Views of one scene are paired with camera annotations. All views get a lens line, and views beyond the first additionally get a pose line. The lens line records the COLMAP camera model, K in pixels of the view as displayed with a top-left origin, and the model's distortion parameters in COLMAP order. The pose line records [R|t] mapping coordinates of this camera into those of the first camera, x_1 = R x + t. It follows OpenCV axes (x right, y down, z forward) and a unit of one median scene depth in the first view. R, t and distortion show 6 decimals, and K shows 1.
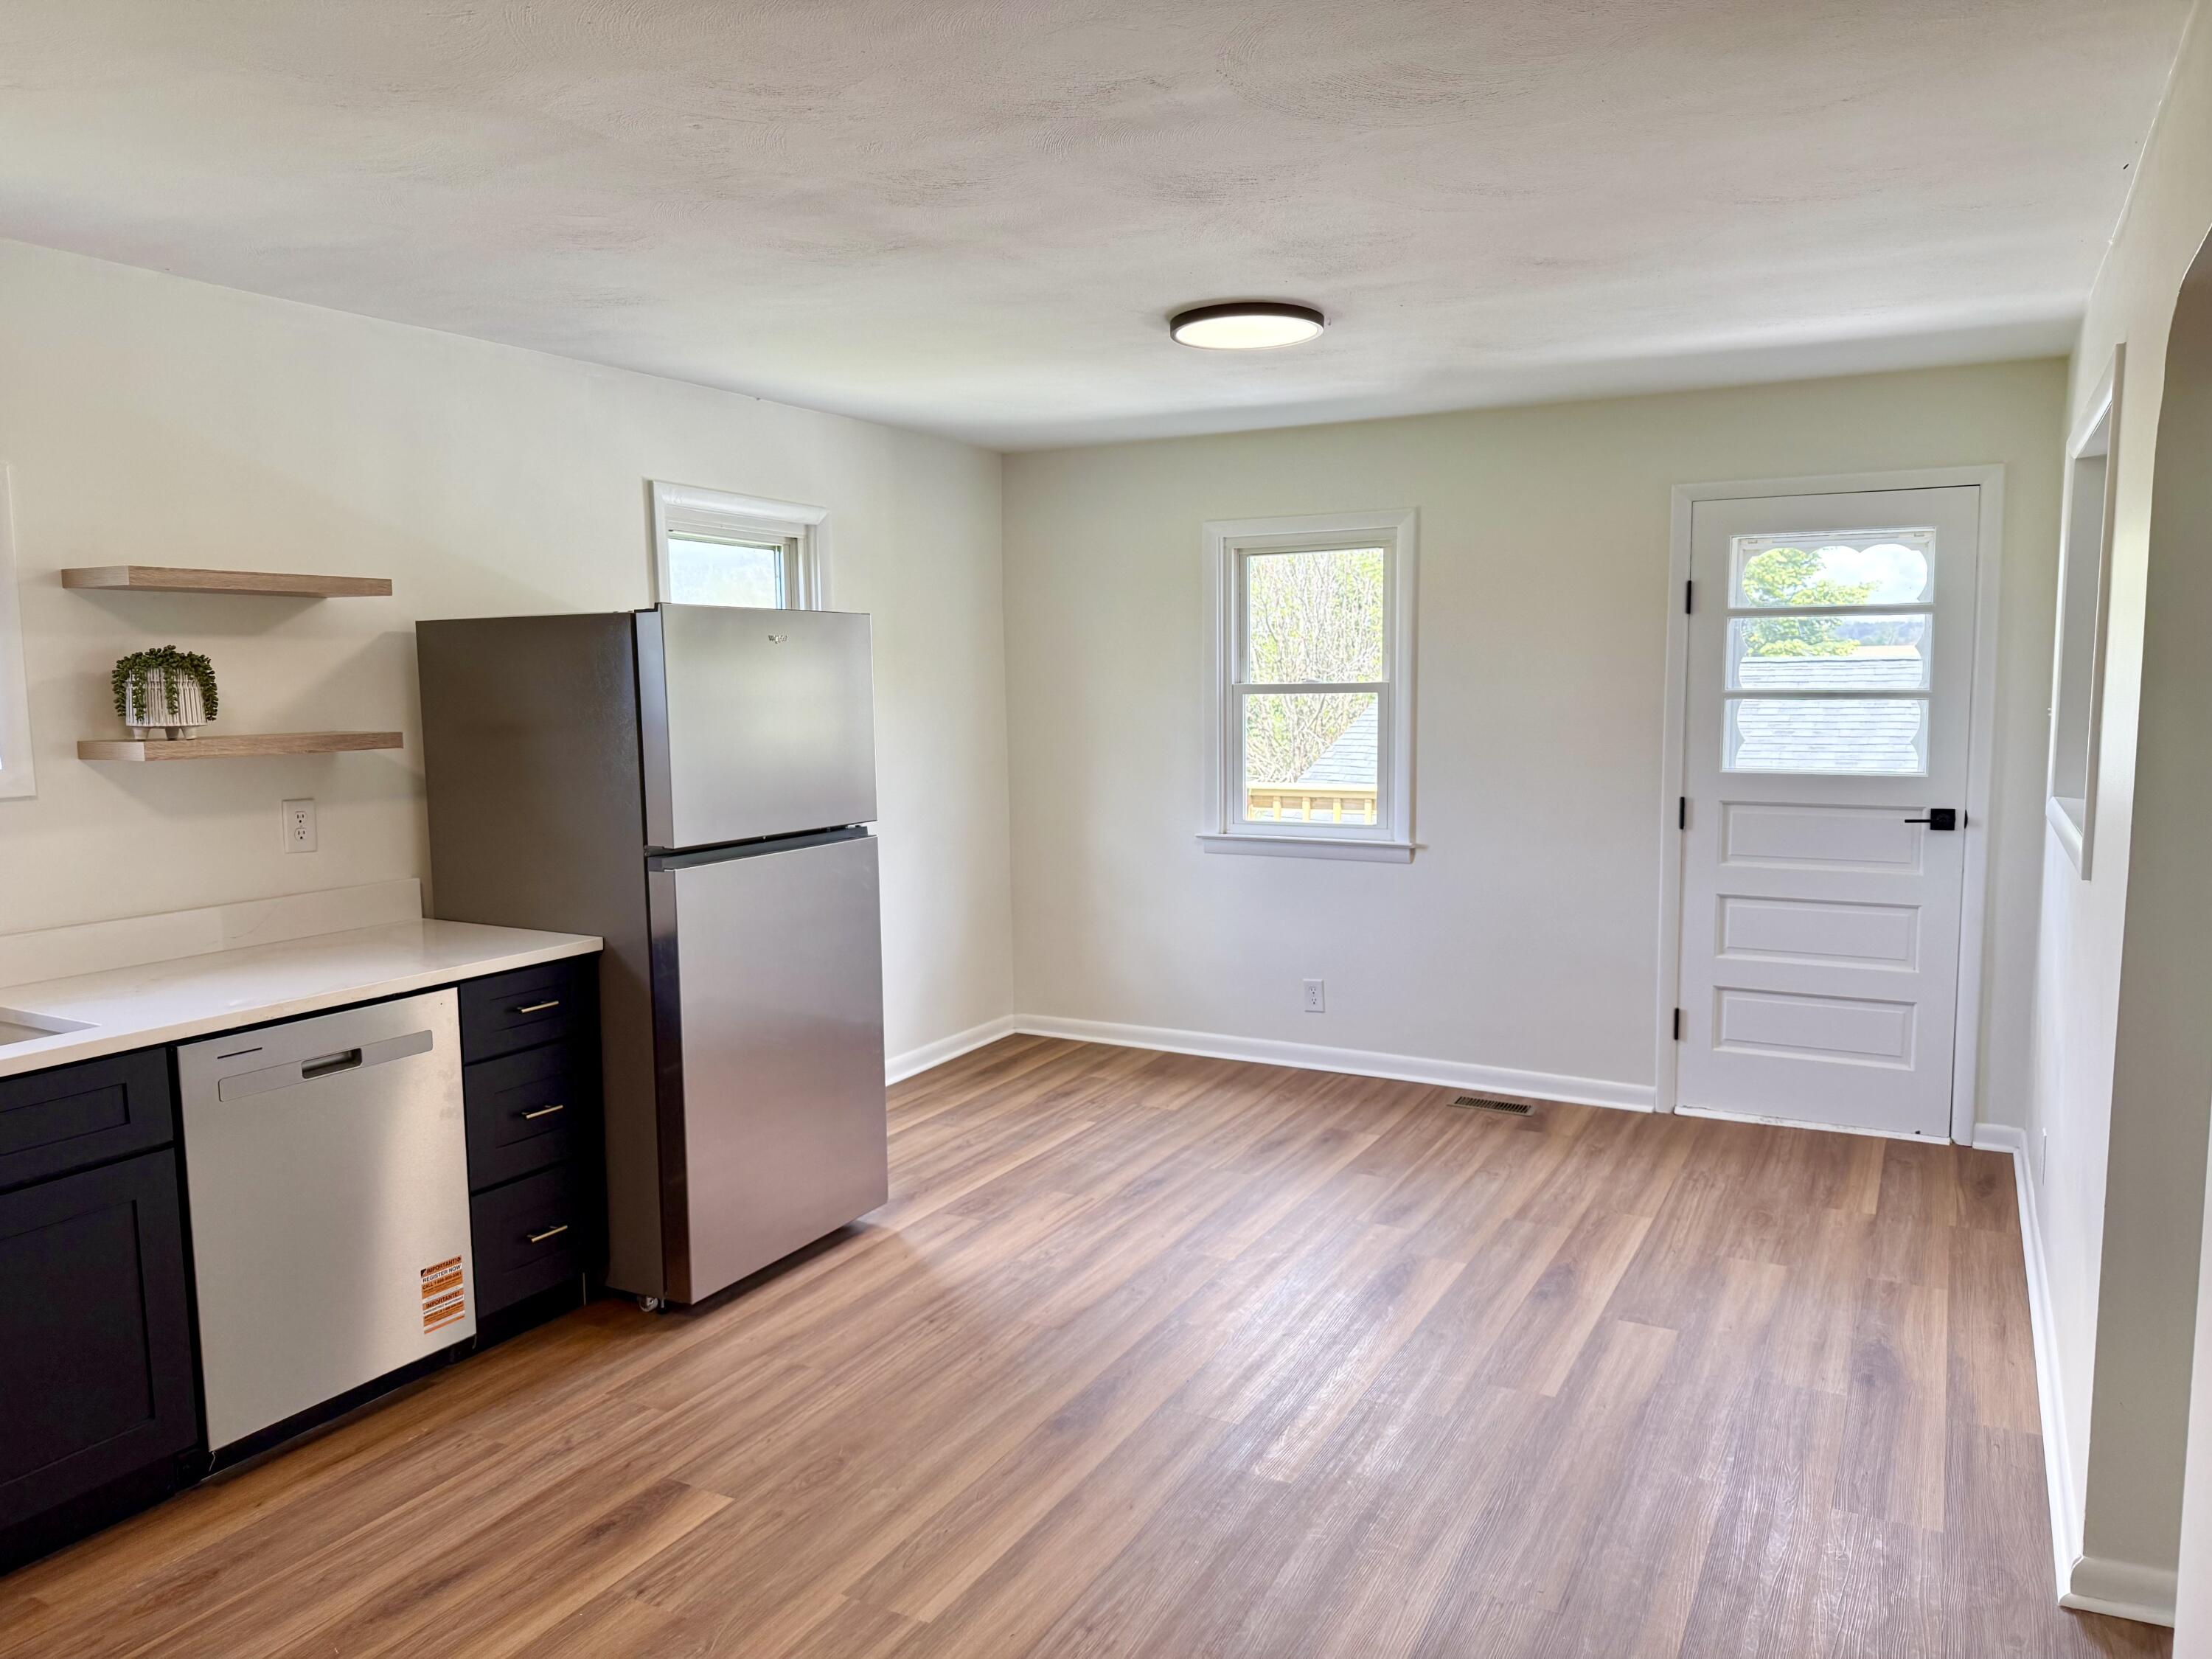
lens RADIAL K [[1555.4, 0, 1106.0], [0, 1555.4, 829.5], [0, 0, 1]] dist [0.009774, -0.015213]
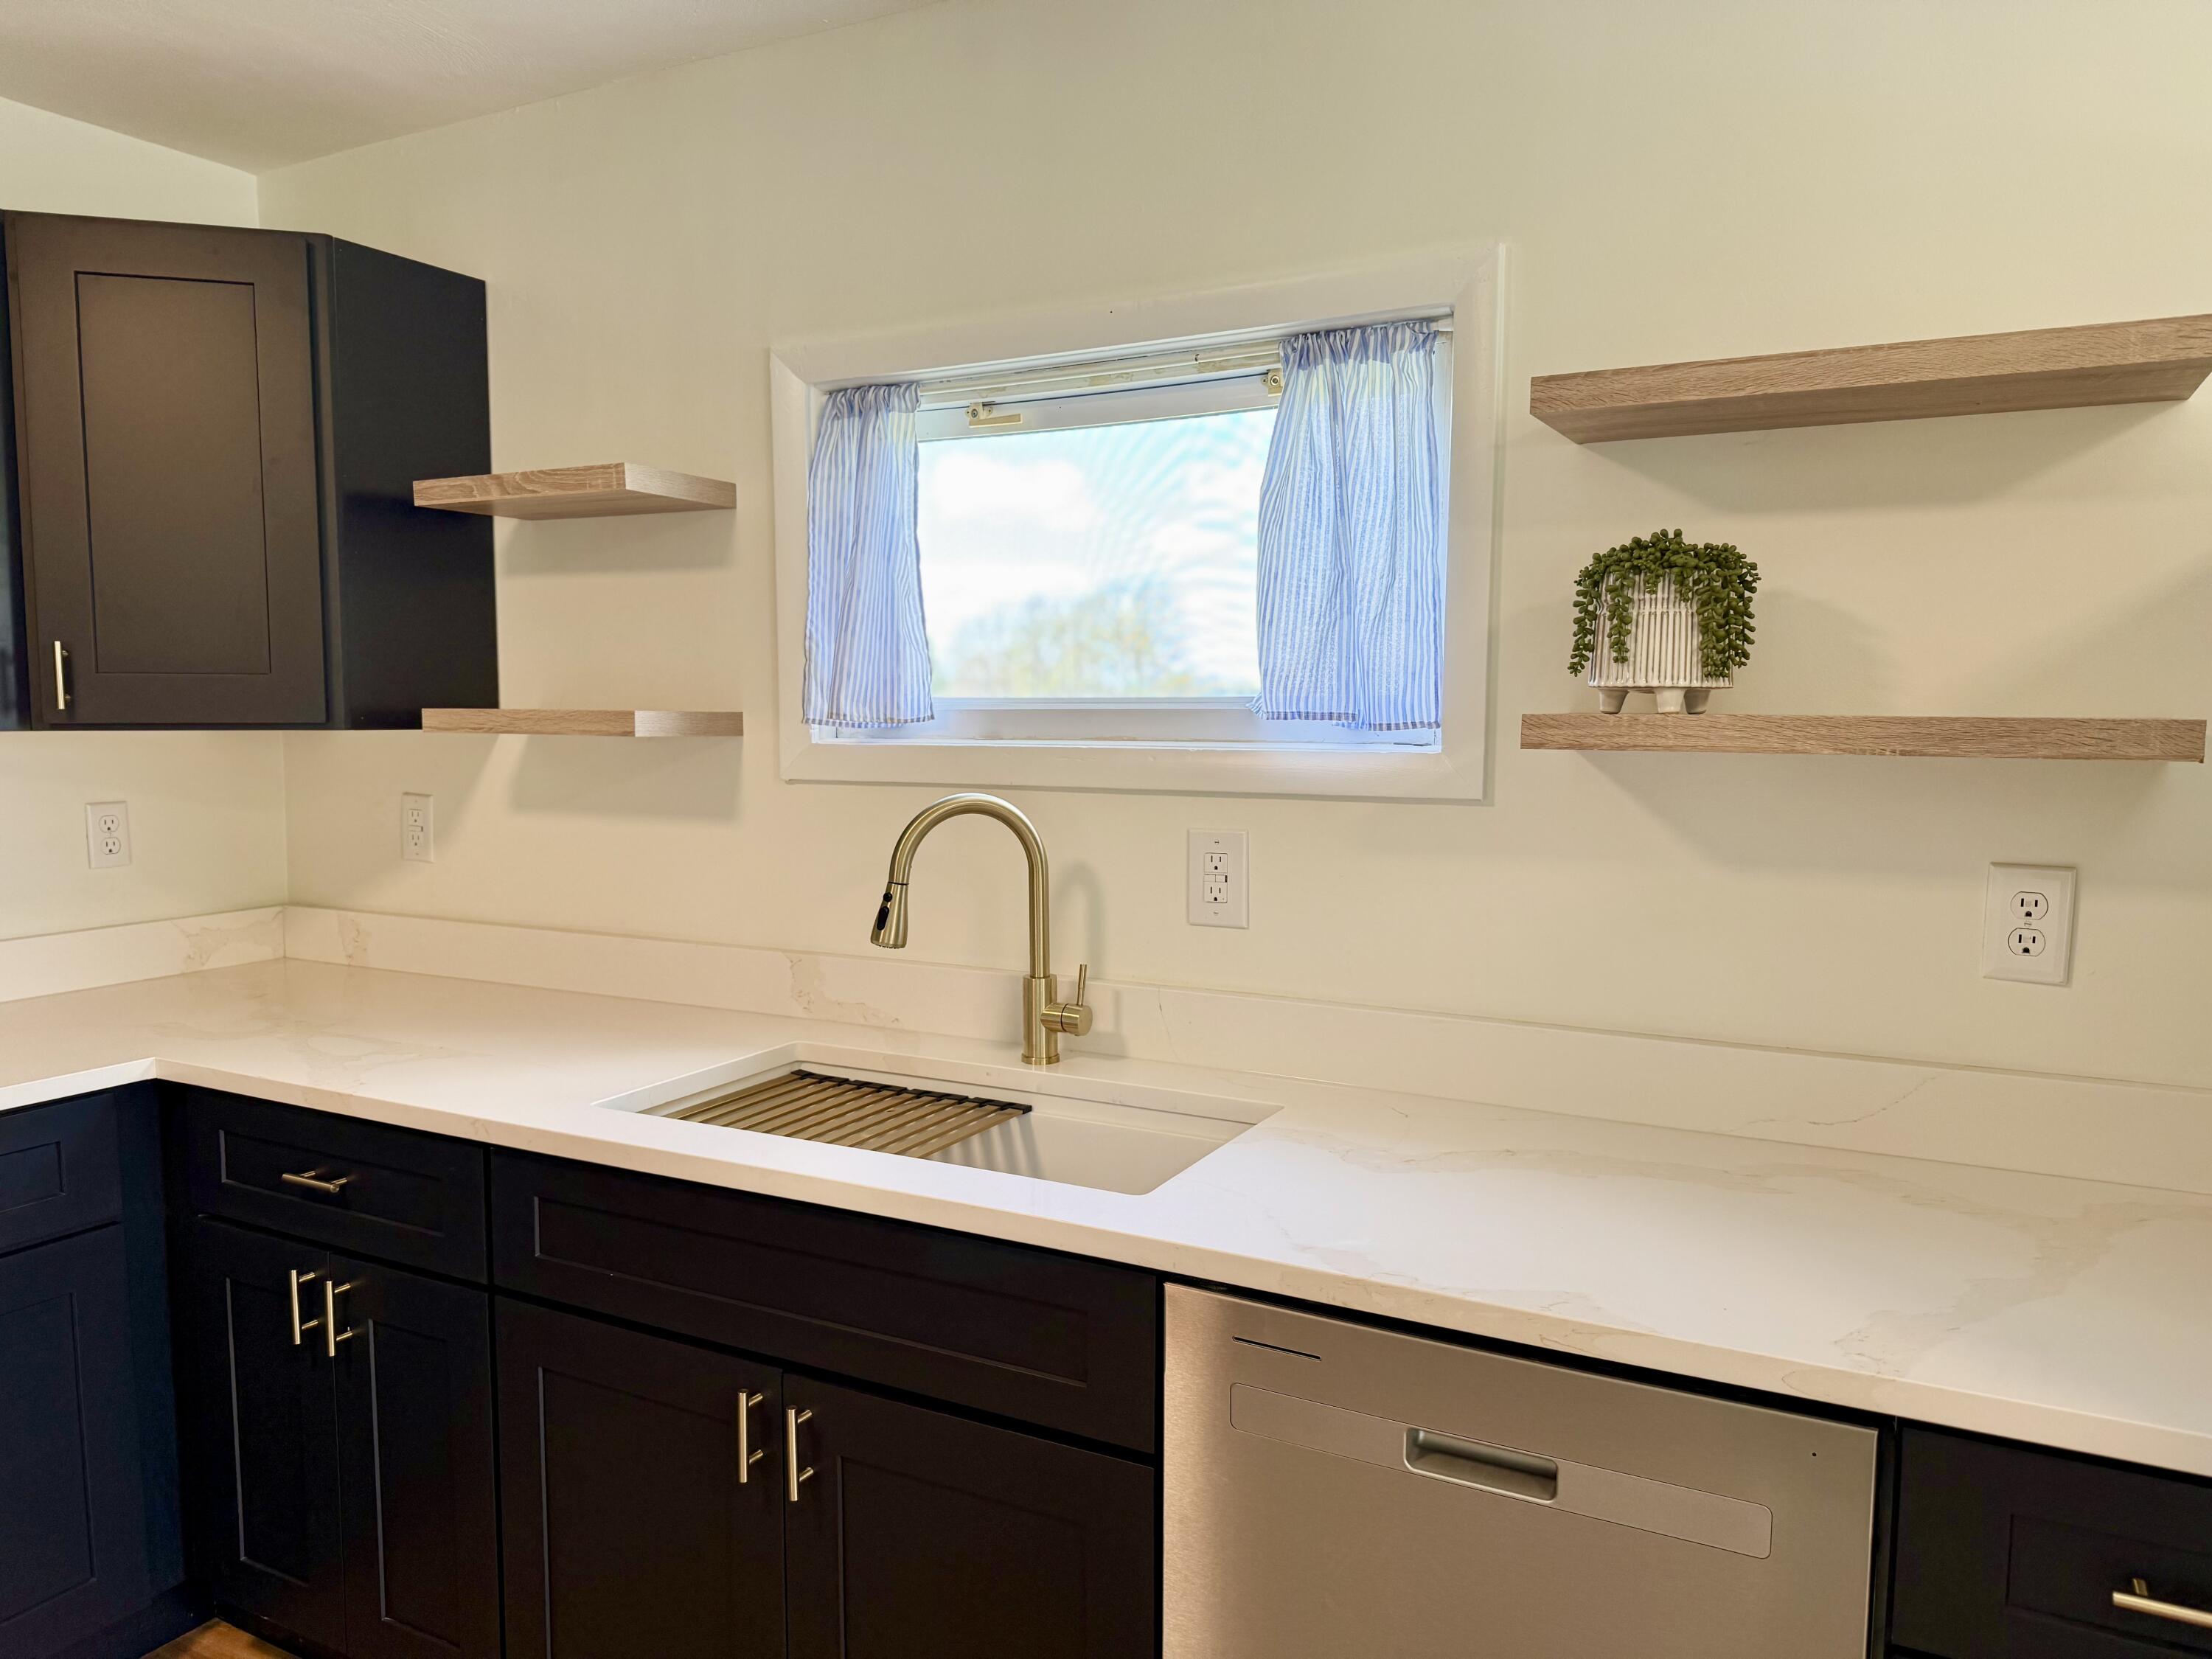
lens RADIAL K [[1555.4, 0, 1106.0], [0, 1555.4, 829.5], [0, 0, 1]] dist [0.009774, -0.015213]
pose [[0.003723, 0.092350, -0.995720, -0.078627], [-0.107937, 0.989946, 0.091411, -0.046875], [0.994151, 0.107135, 0.013654, 0.813329]]
